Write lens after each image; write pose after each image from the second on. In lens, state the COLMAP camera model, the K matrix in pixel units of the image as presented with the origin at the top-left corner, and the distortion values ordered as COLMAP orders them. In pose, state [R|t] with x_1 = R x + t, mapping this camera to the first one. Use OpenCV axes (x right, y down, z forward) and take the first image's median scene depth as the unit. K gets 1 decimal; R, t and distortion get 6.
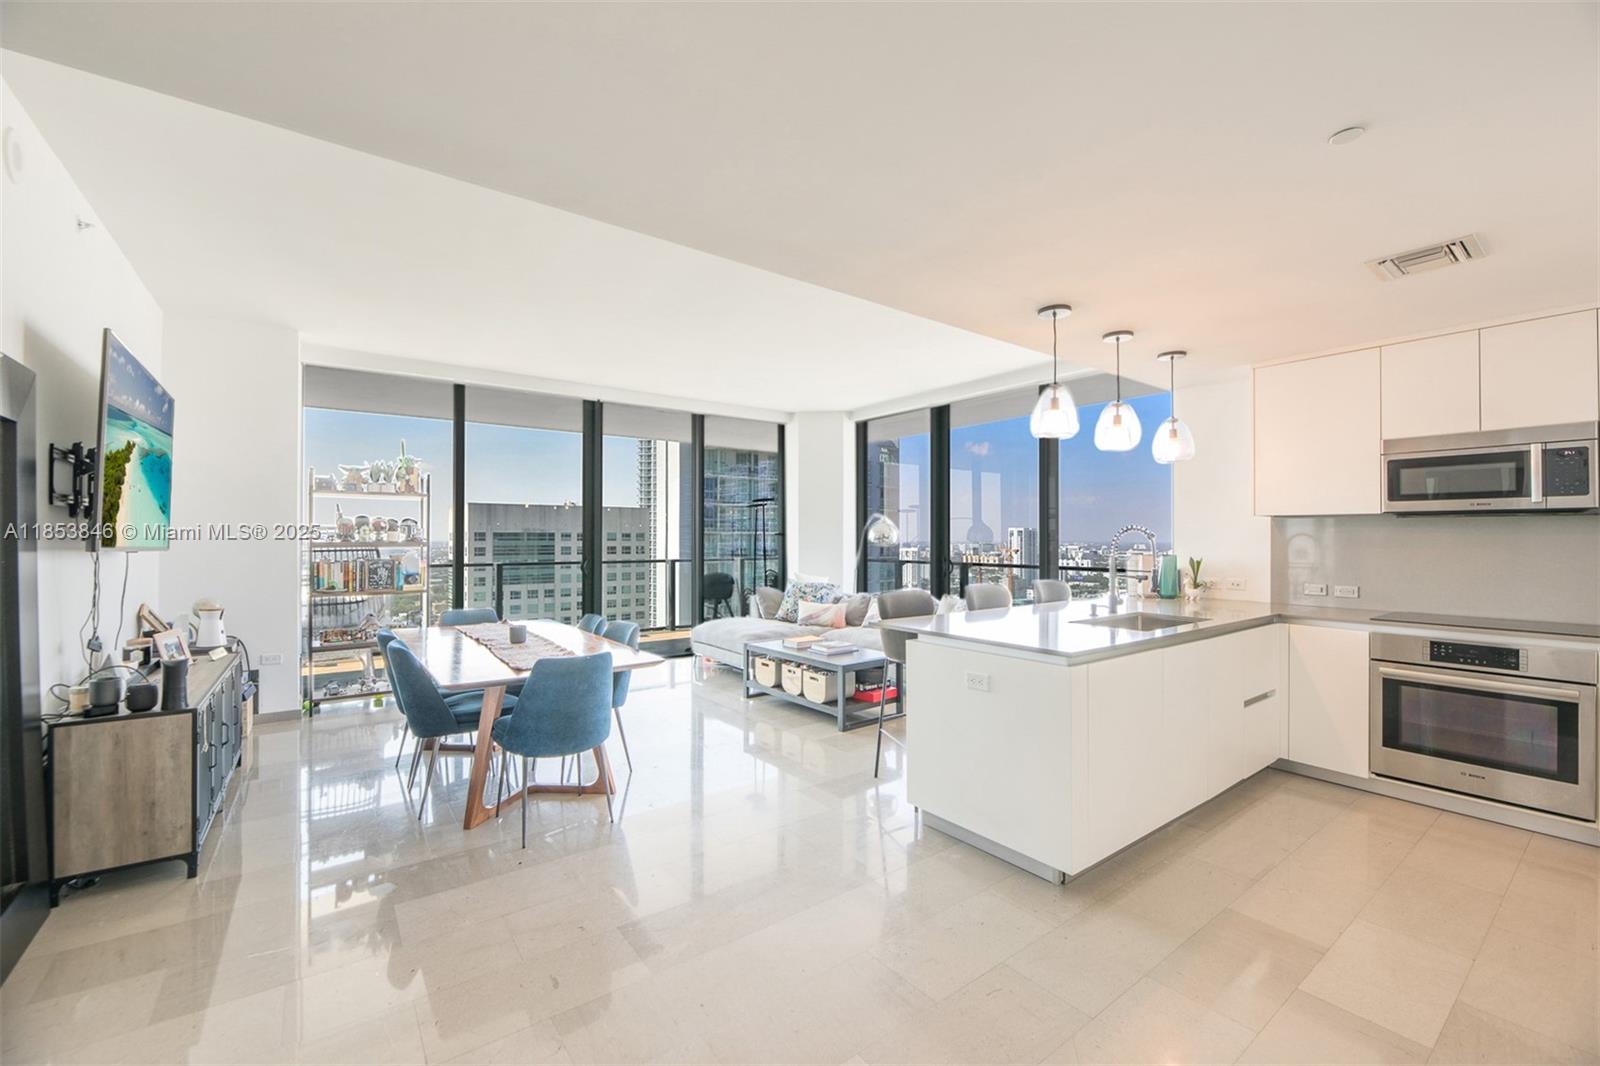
lens RADIAL K [[665.8, 0, 804.9], [0, 665.8, 530.2], [0, 0, 1]] dist [0.000949, -0.003323]
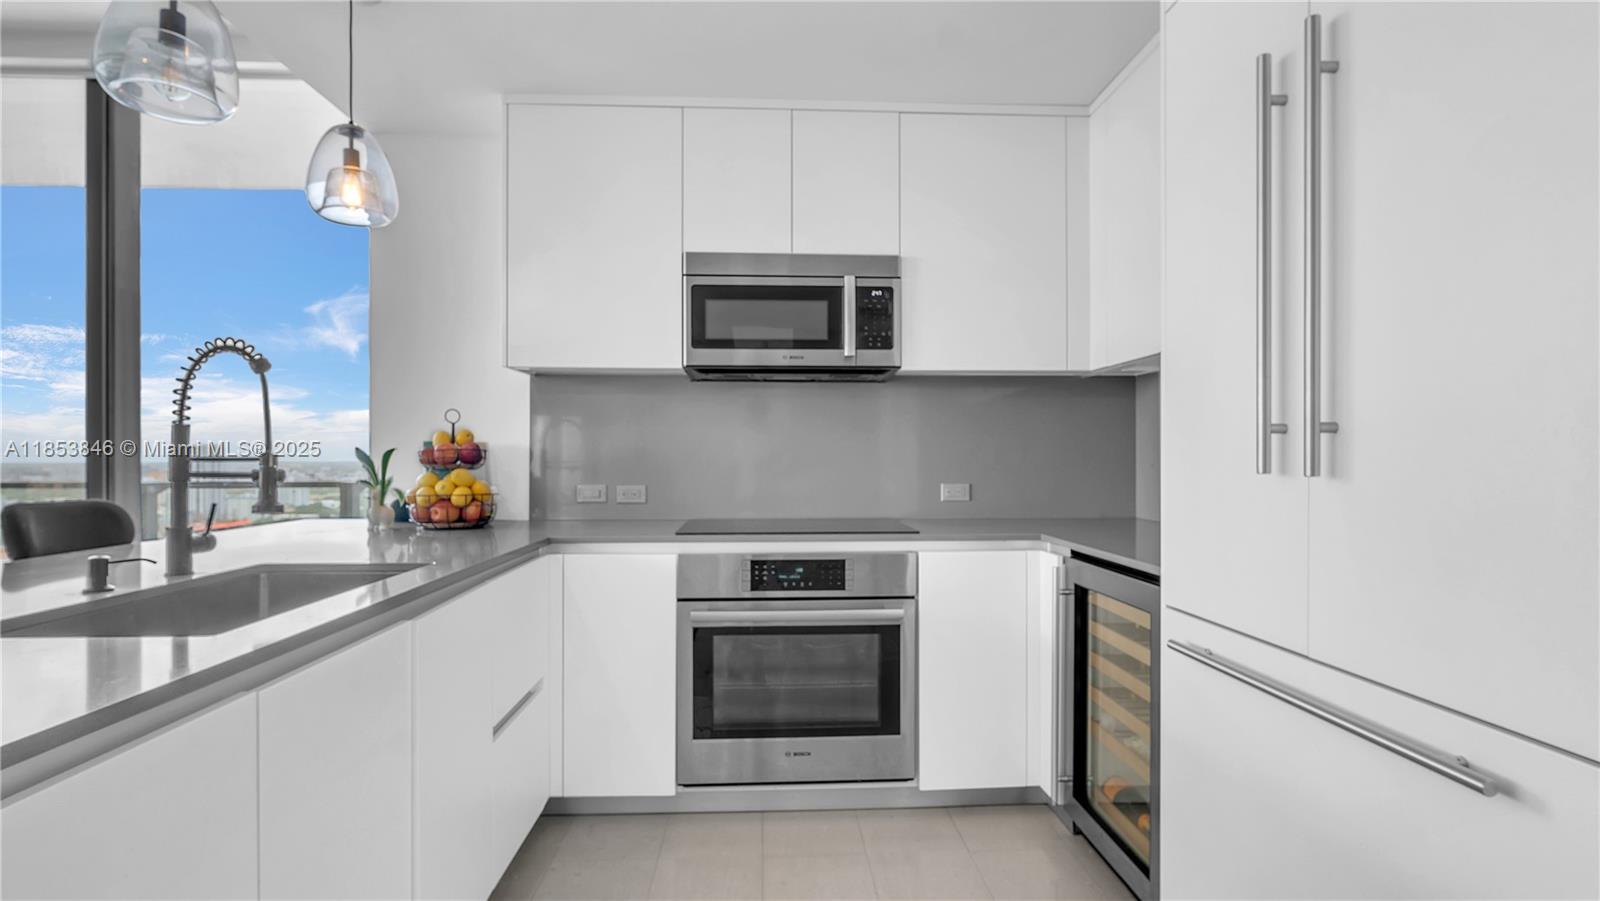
lens RADIAL K [[764.1, 0, 783.0], [0, 764.1, 458.9], [0, 0, 1]] dist [-0.002889, 0.001210]
pose [[0.571135, -0.007316, 0.820823, 0.342092], [-0.007081, 0.999879, 0.013839, 0.056293], [-0.820825, -0.013717, 0.571014, 0.539300]]
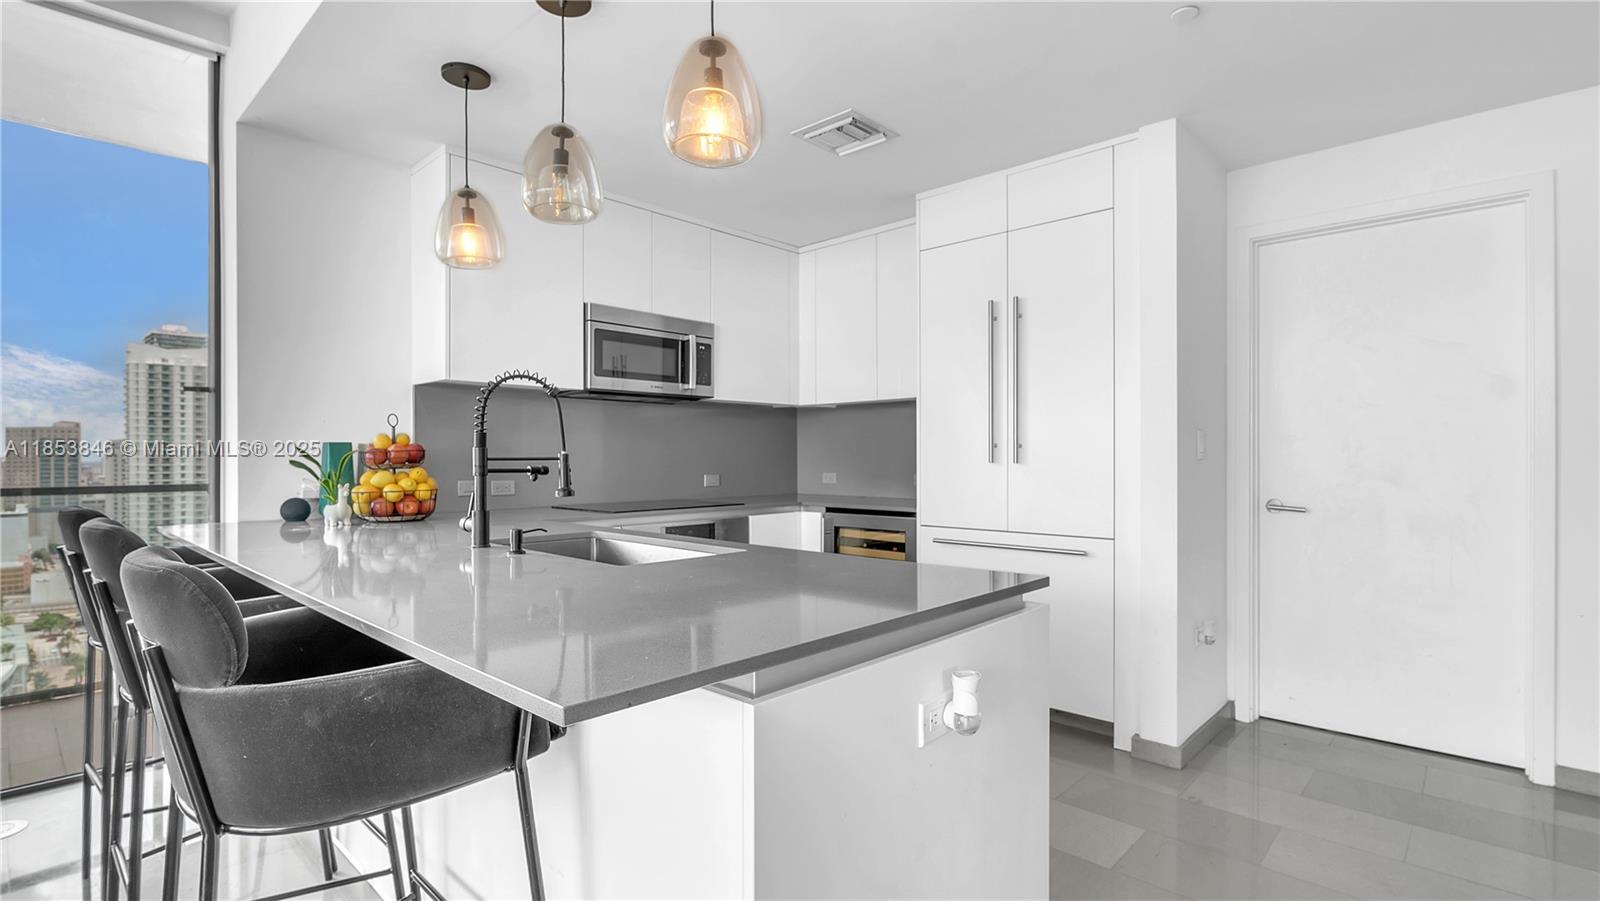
lens RADIAL K [[764.1, 0, 761.5], [0, 764.1, 451.4], [0, 0, 1]] dist [-0.002889, 0.001210]
pose [[-0.140798, 0.001726, 0.990037, -0.142335], [-0.011854, 0.999924, -0.003429, 0.059211], [-0.989967, -0.012218, -0.140767, 0.994844]]
